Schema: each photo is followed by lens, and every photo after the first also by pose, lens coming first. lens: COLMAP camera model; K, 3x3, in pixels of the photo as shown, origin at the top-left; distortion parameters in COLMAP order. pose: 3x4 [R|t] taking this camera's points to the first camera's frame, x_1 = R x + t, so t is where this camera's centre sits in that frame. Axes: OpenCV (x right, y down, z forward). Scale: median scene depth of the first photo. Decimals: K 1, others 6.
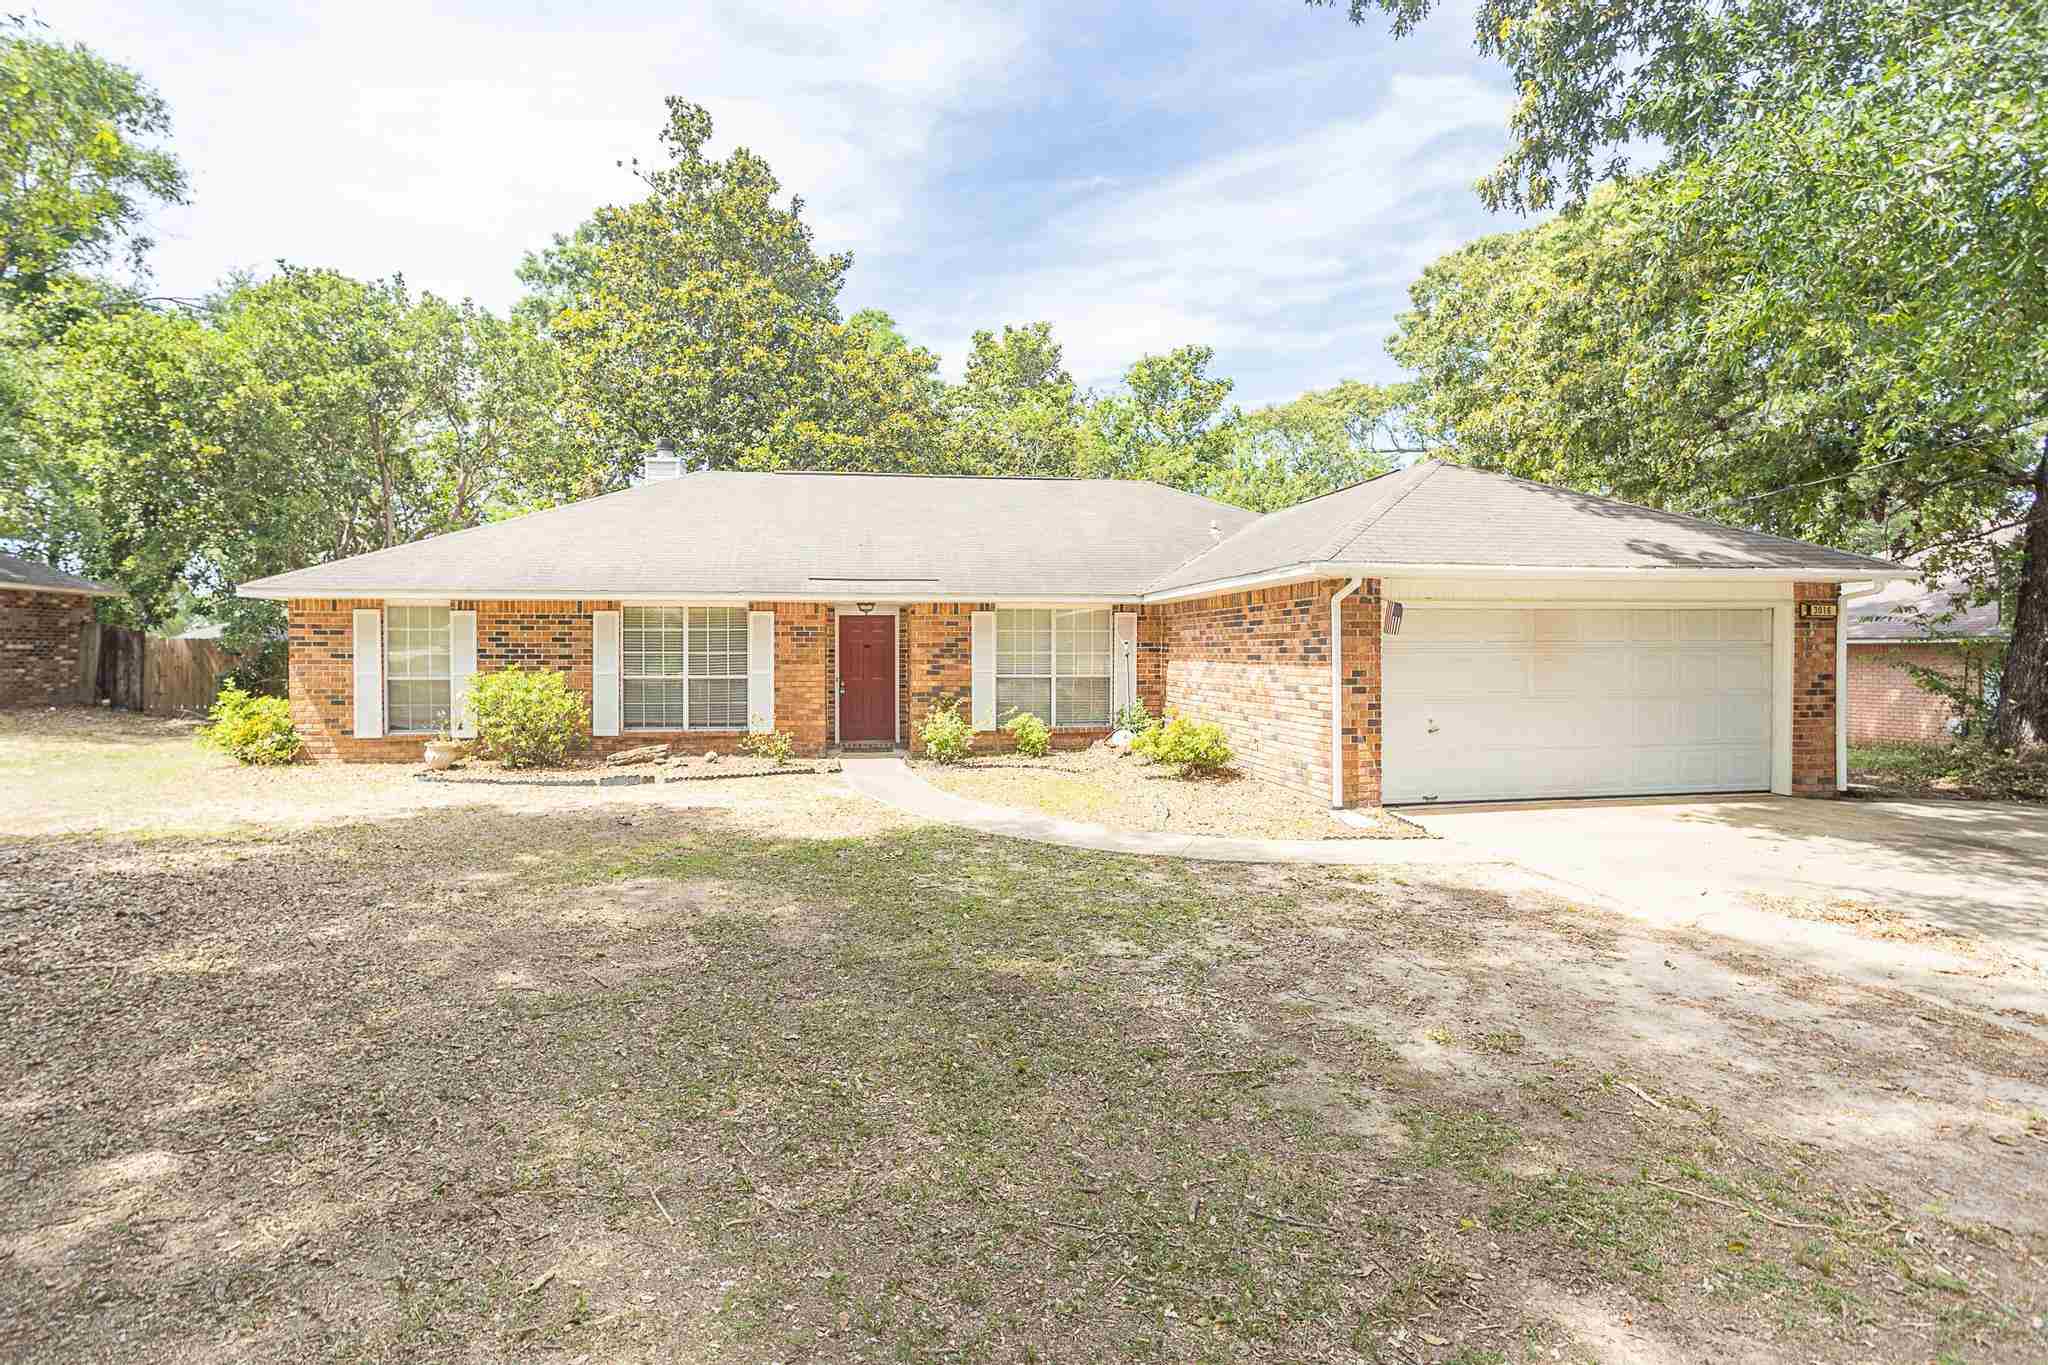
lens RADIAL K [[980.9, 0, 1016.4], [0, 980.9, 659.1], [0, 0, 1]] dist [-0.043068, 0.029190]
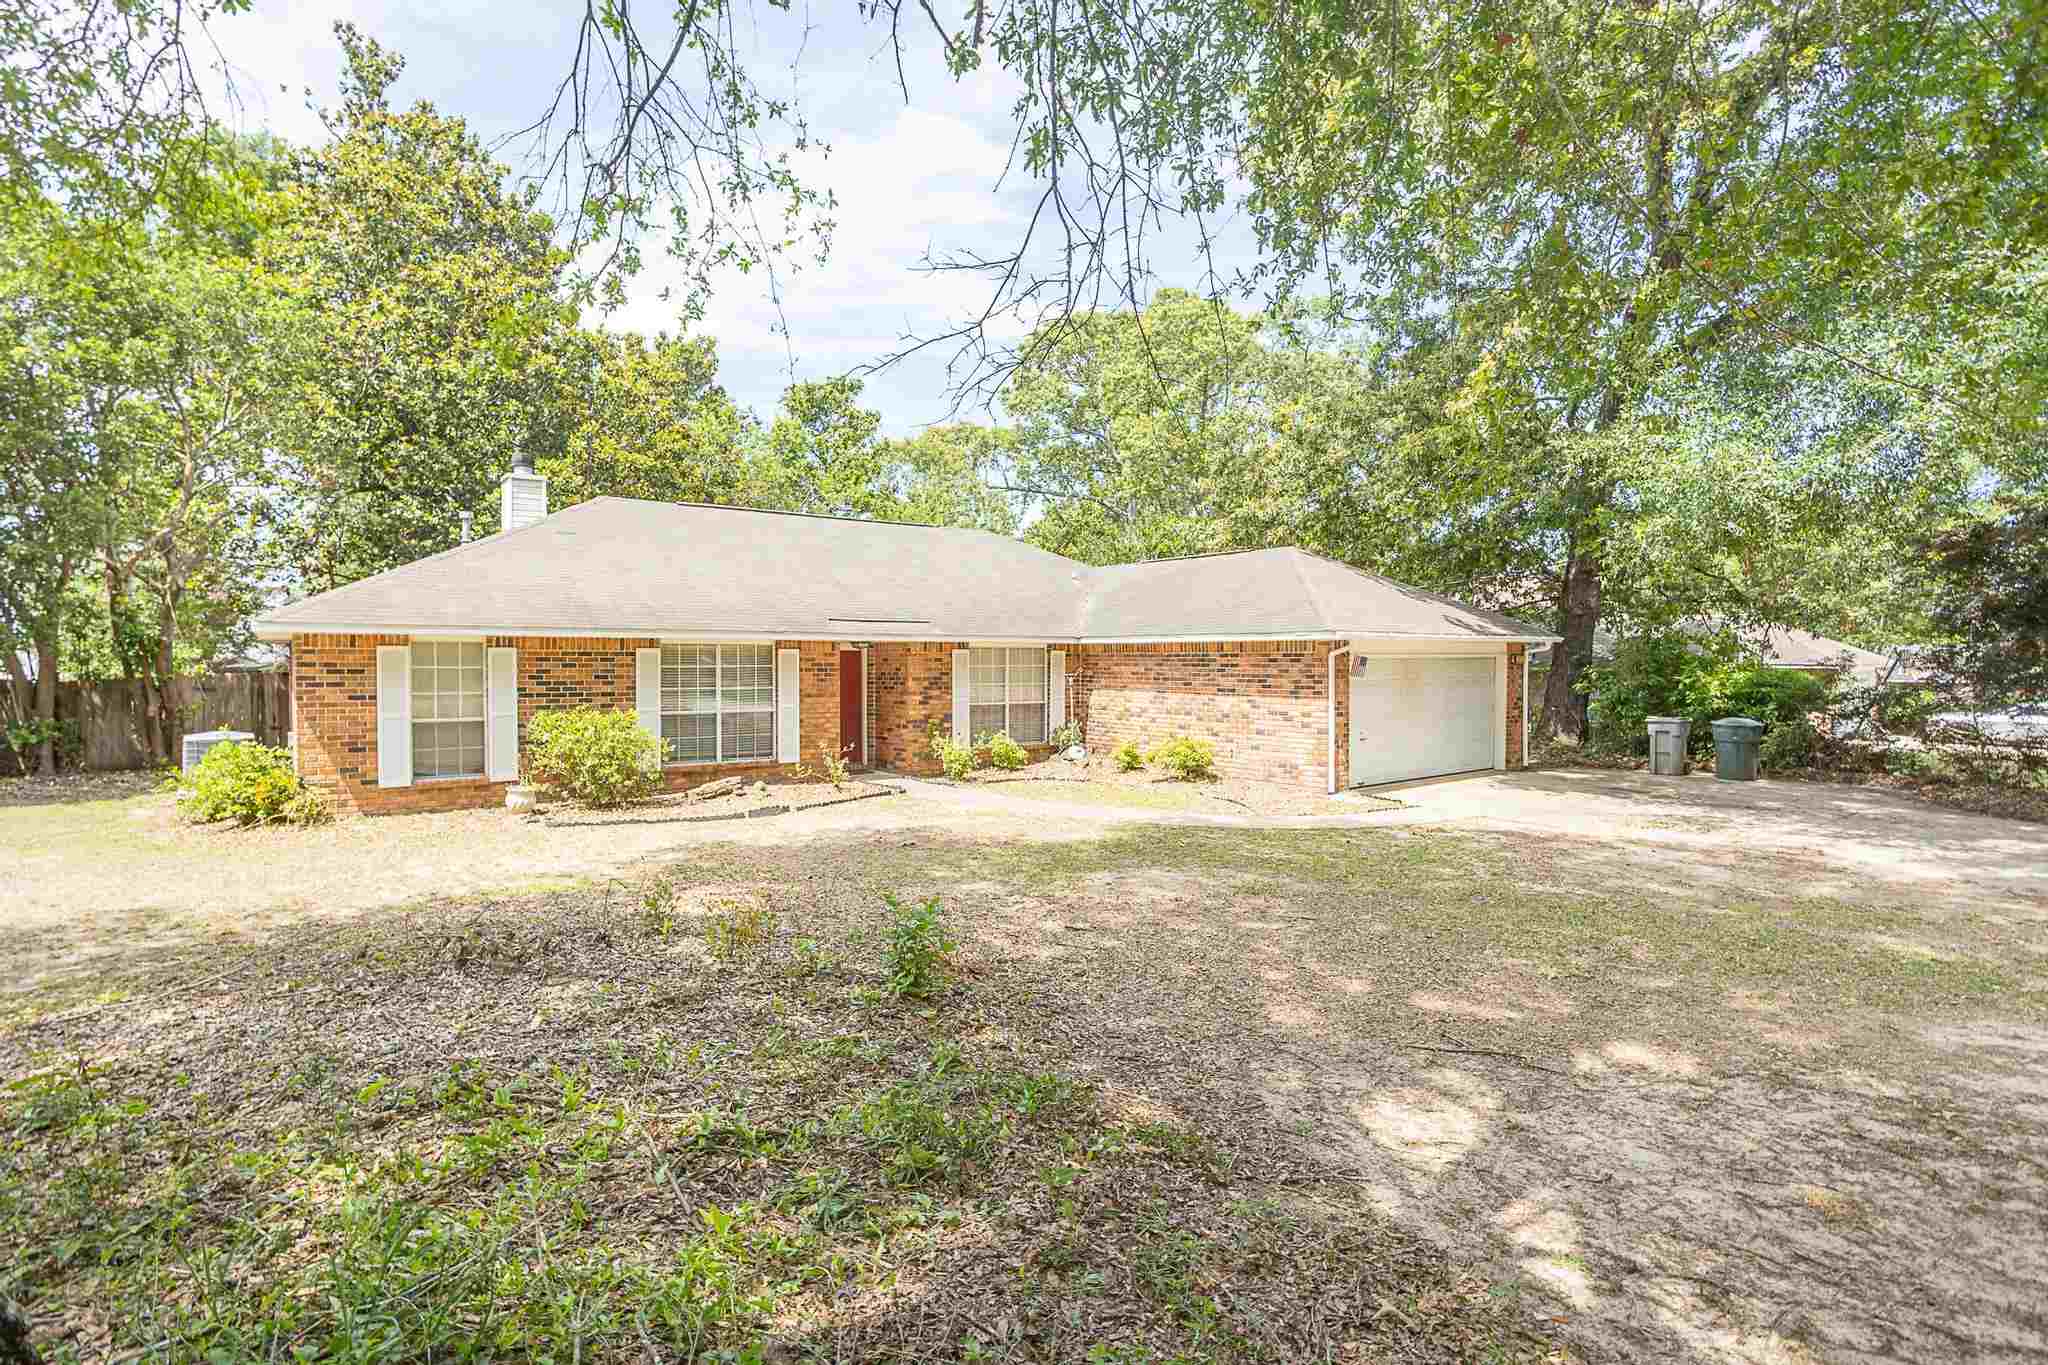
lens RADIAL K [[980.9, 0, 1016.4], [0, 980.9, 659.1], [0, 0, 1]] dist [-0.043068, 0.029190]
pose [[0.886262, 0.001875, 0.463180, -0.549539], [0.001372, 0.999977, -0.006673, -0.030795], [-0.463182, 0.006550, 0.886239, -0.076504]]
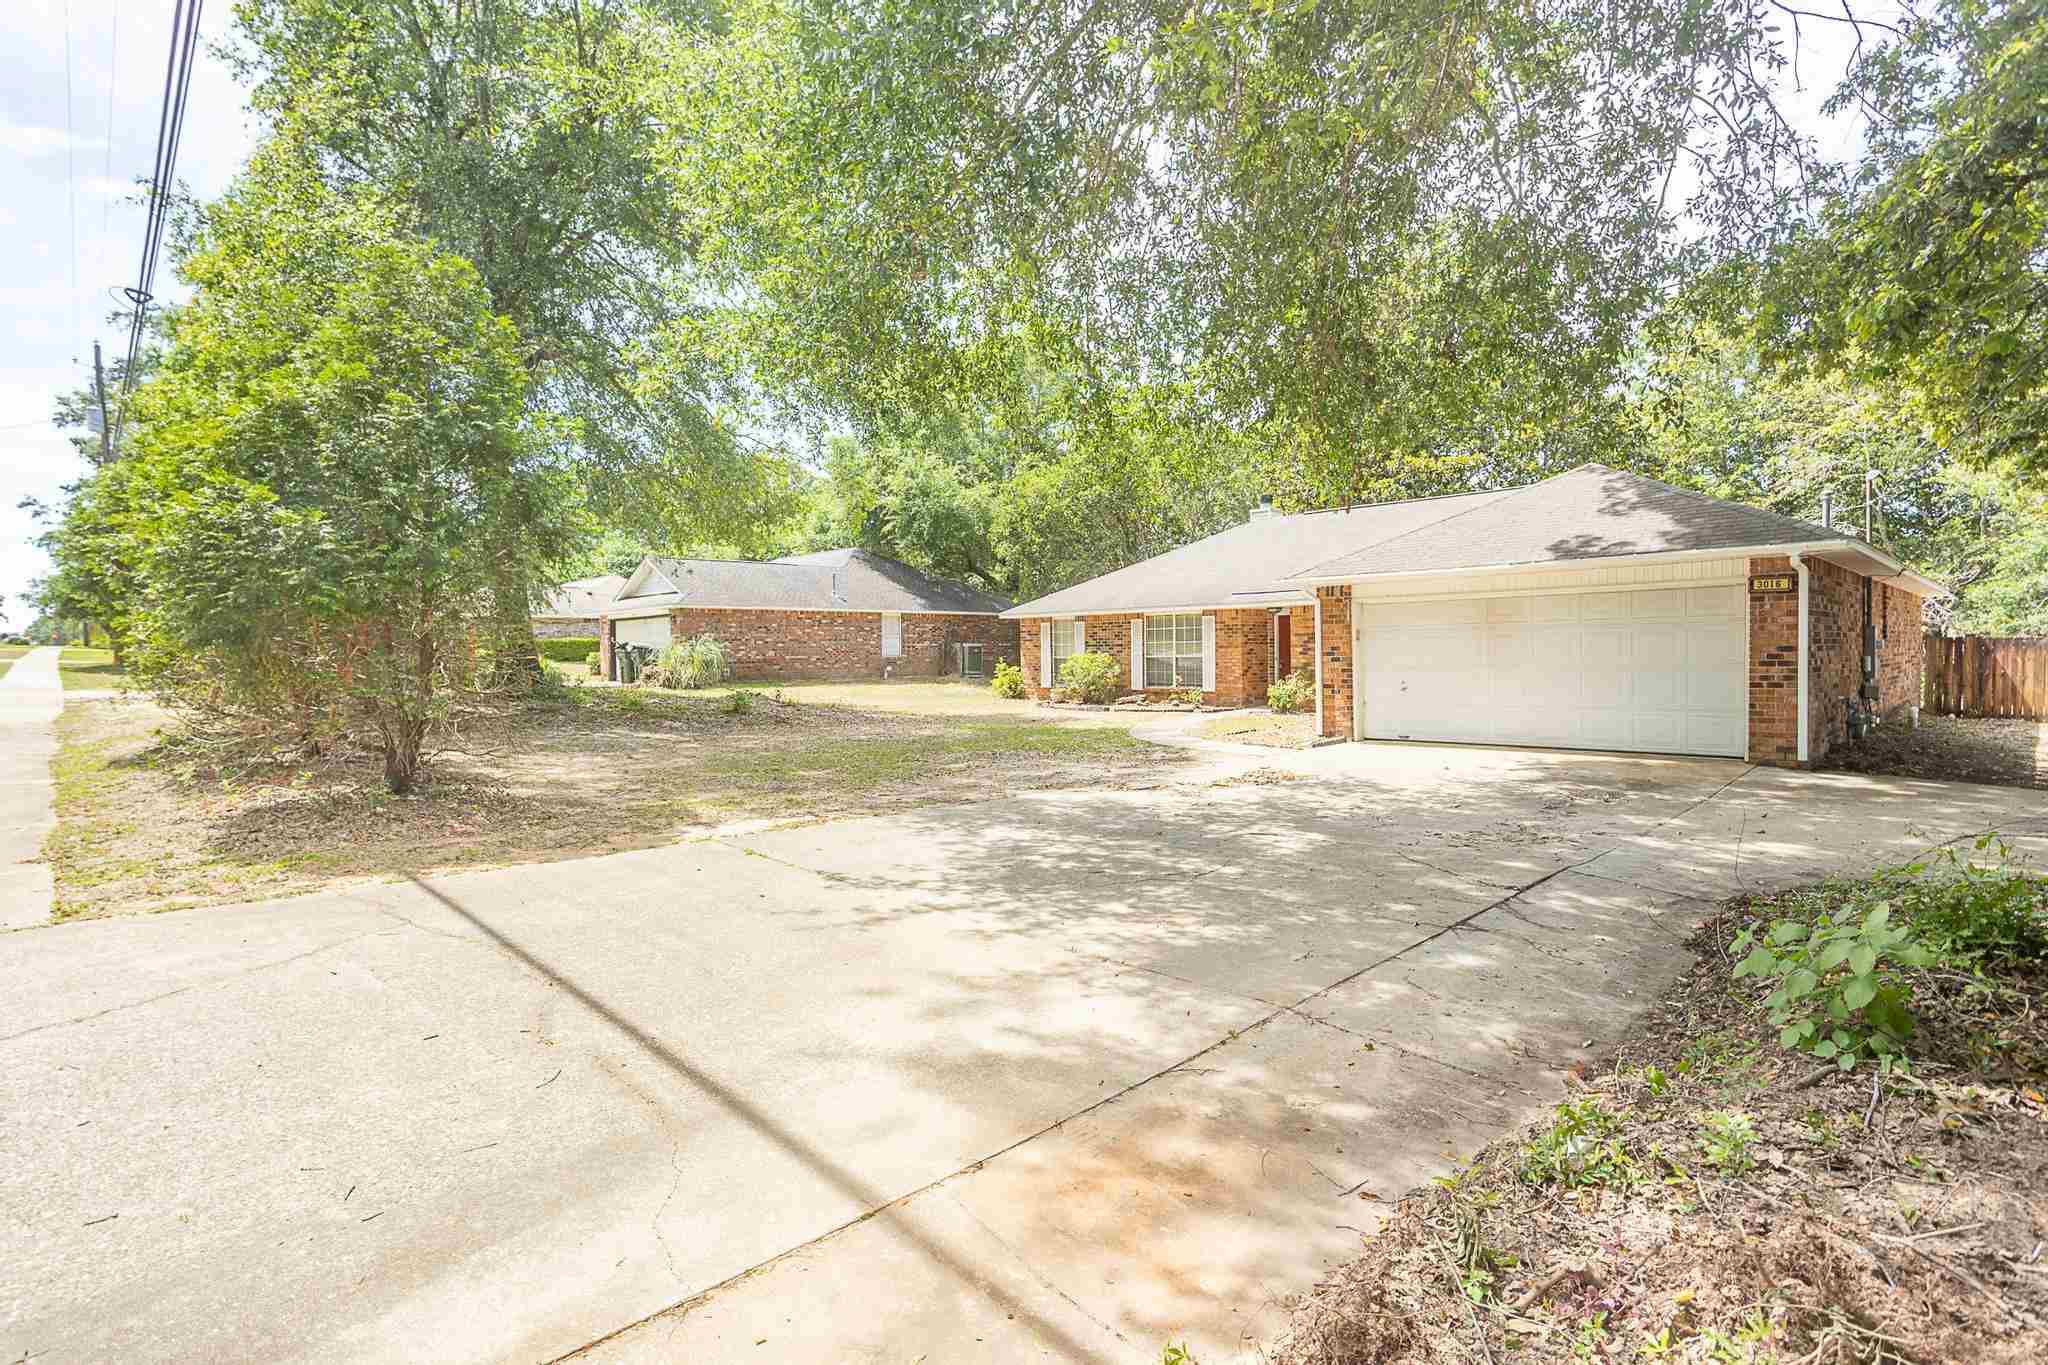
lens RADIAL K [[977.5, 0, 1071.4], [0, 977.5, 679.2], [0, 0, 1]] dist [-0.001614, 0.027379]
pose [[0.615182, 0.015766, -0.788227, 0.895417], [0.004632, 0.999710, 0.023611, 0.017098], [0.788371, -0.018177, 0.614931, -0.178520]]
